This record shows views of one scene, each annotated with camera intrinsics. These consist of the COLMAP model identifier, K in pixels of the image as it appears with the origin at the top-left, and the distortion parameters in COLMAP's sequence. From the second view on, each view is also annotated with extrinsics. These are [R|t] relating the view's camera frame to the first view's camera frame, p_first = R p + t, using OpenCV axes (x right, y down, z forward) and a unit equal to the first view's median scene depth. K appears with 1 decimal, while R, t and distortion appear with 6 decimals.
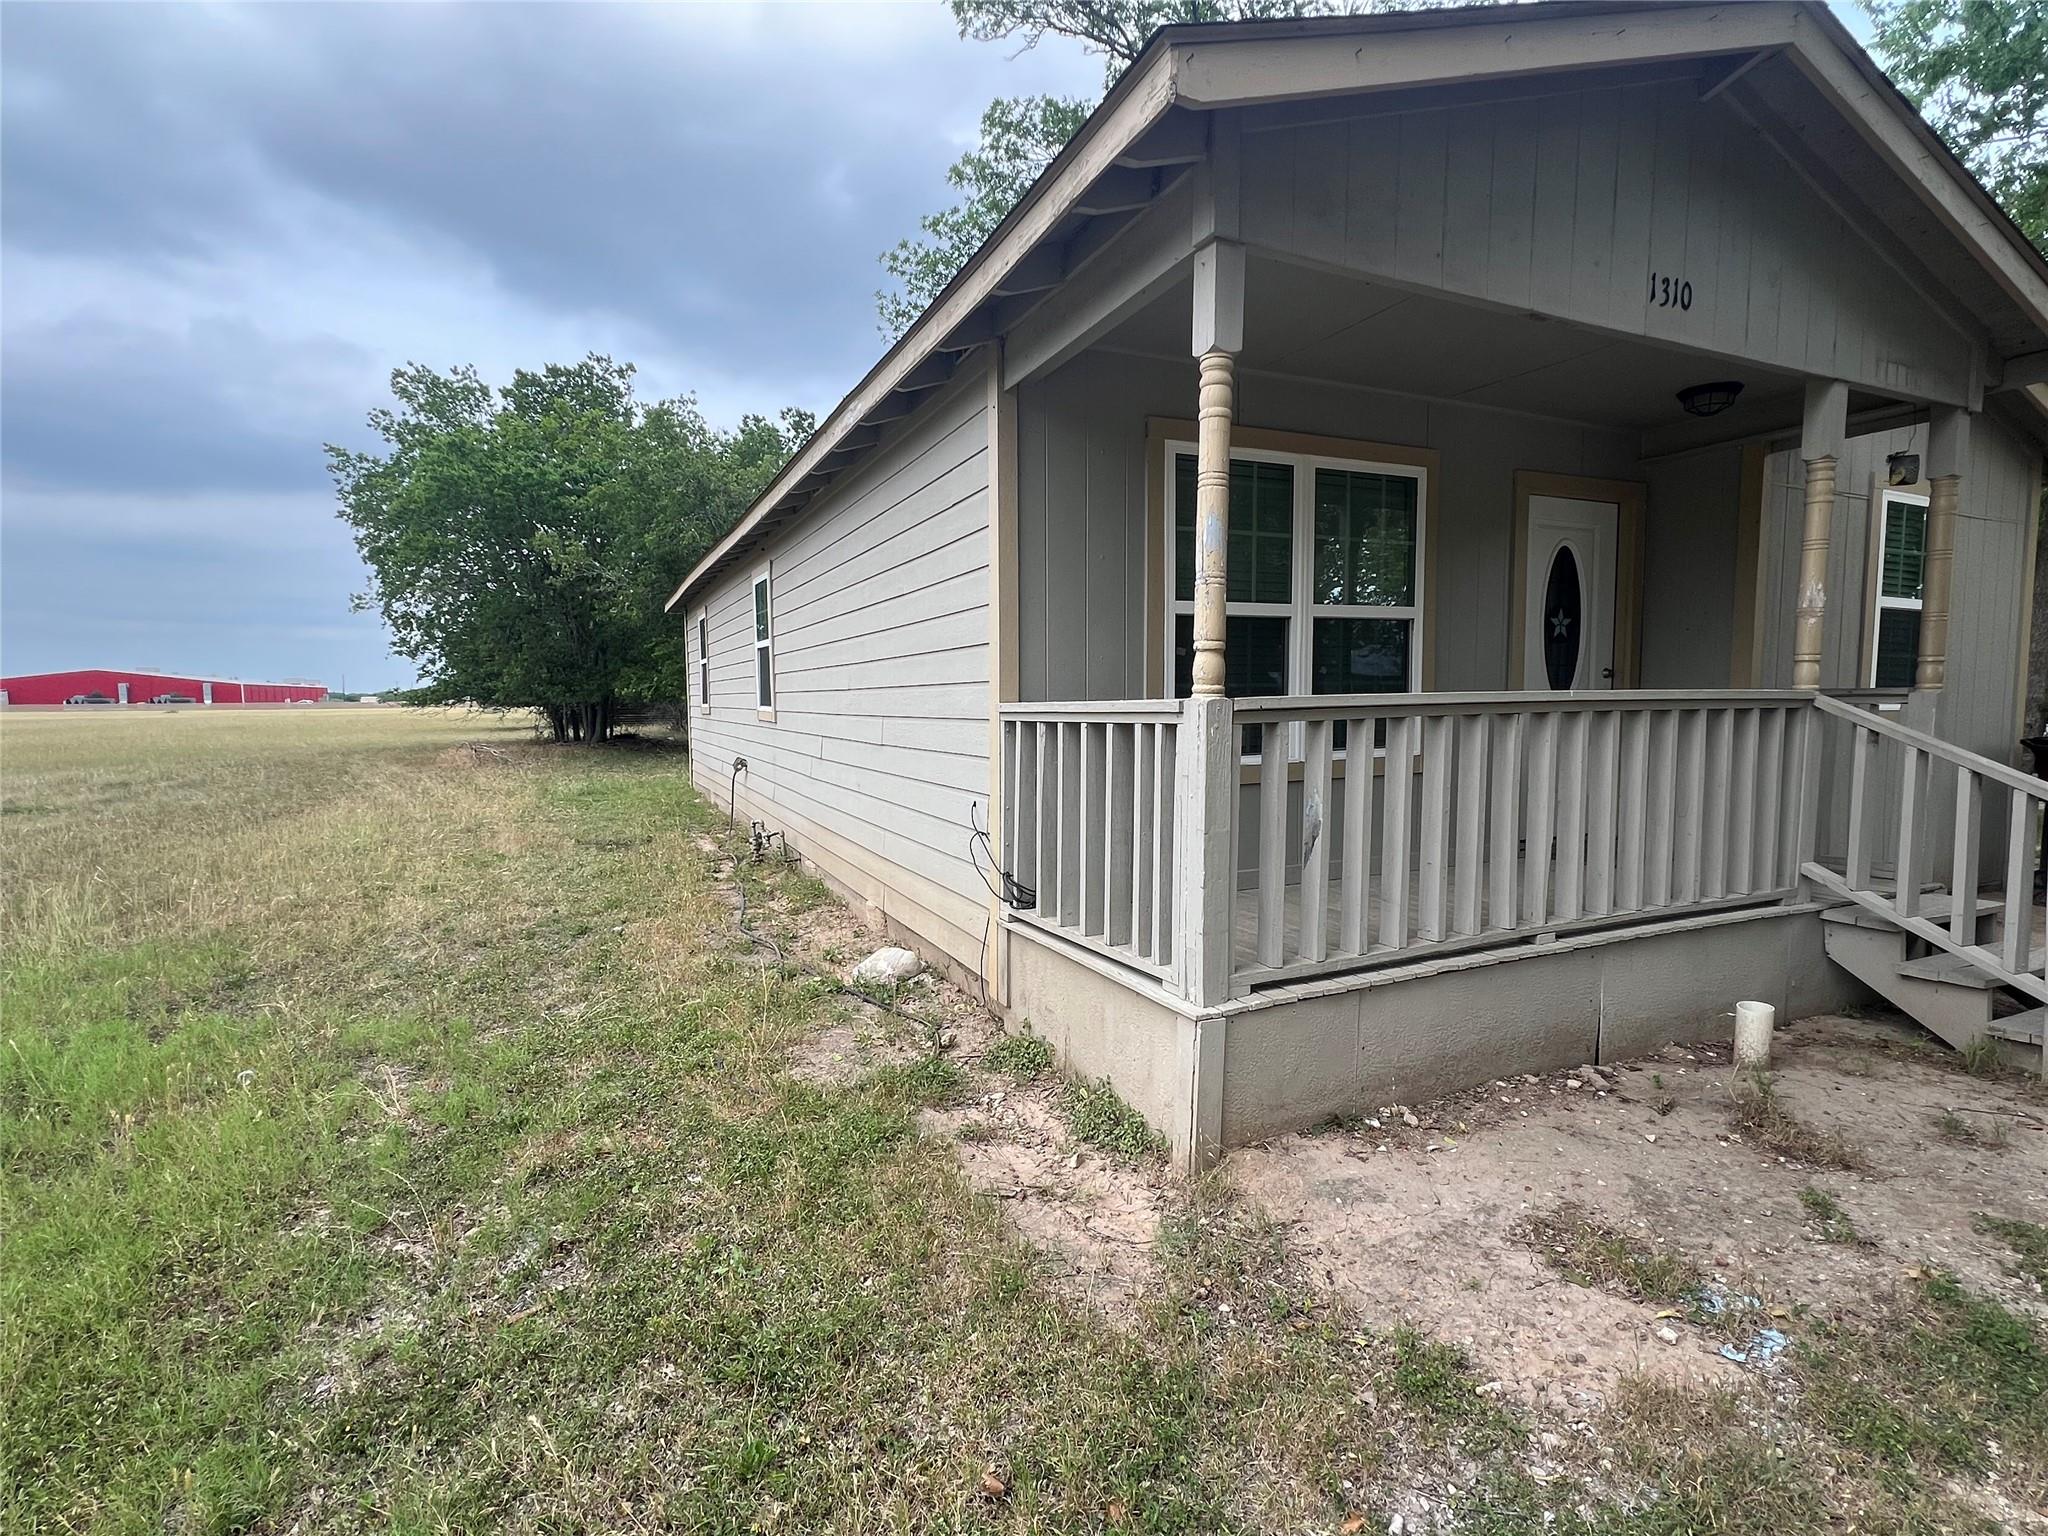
lens RADIAL K [[962.0, 0, 1020.0], [0, 962.0, 758.9], [0, 0, 1]] dist [0.004811, 0.000401]
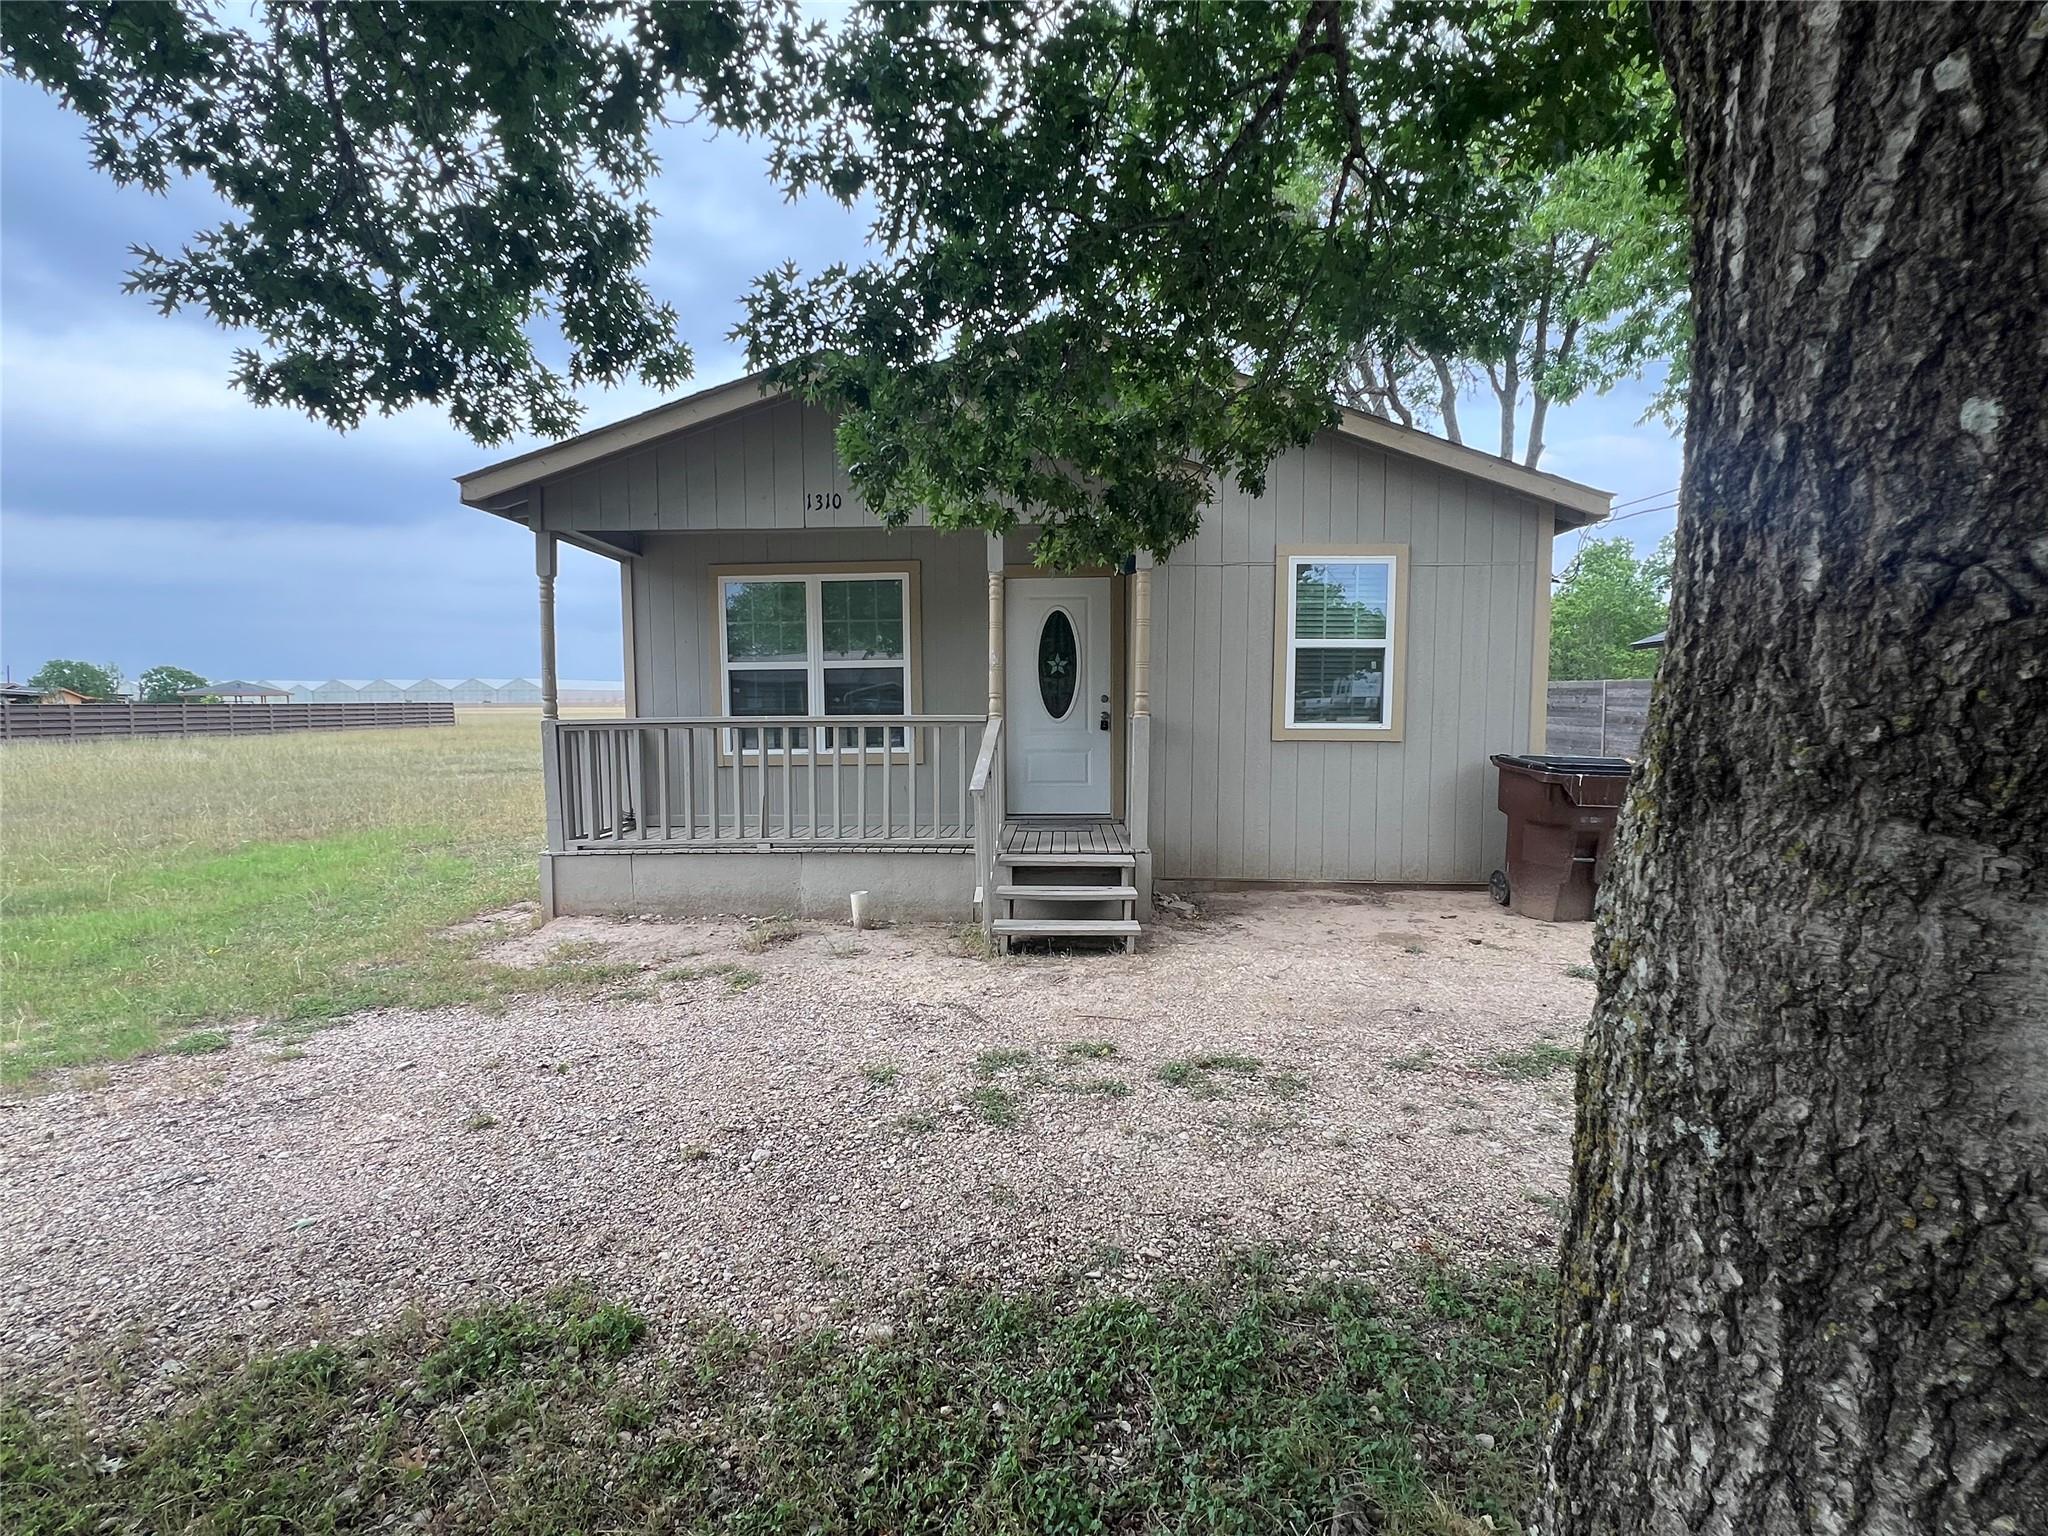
lens RADIAL K [[962.0, 0, 1014.4], [0, 962.0, 773.7], [0, 0, 1]] dist [0.004811, 0.000401]
pose [[0.898874, 0.029447, -0.437217, 1.297346], [-0.022910, 0.999533, 0.020220, -0.007908], [0.437608, -0.008158, 0.899129, -0.351229]]
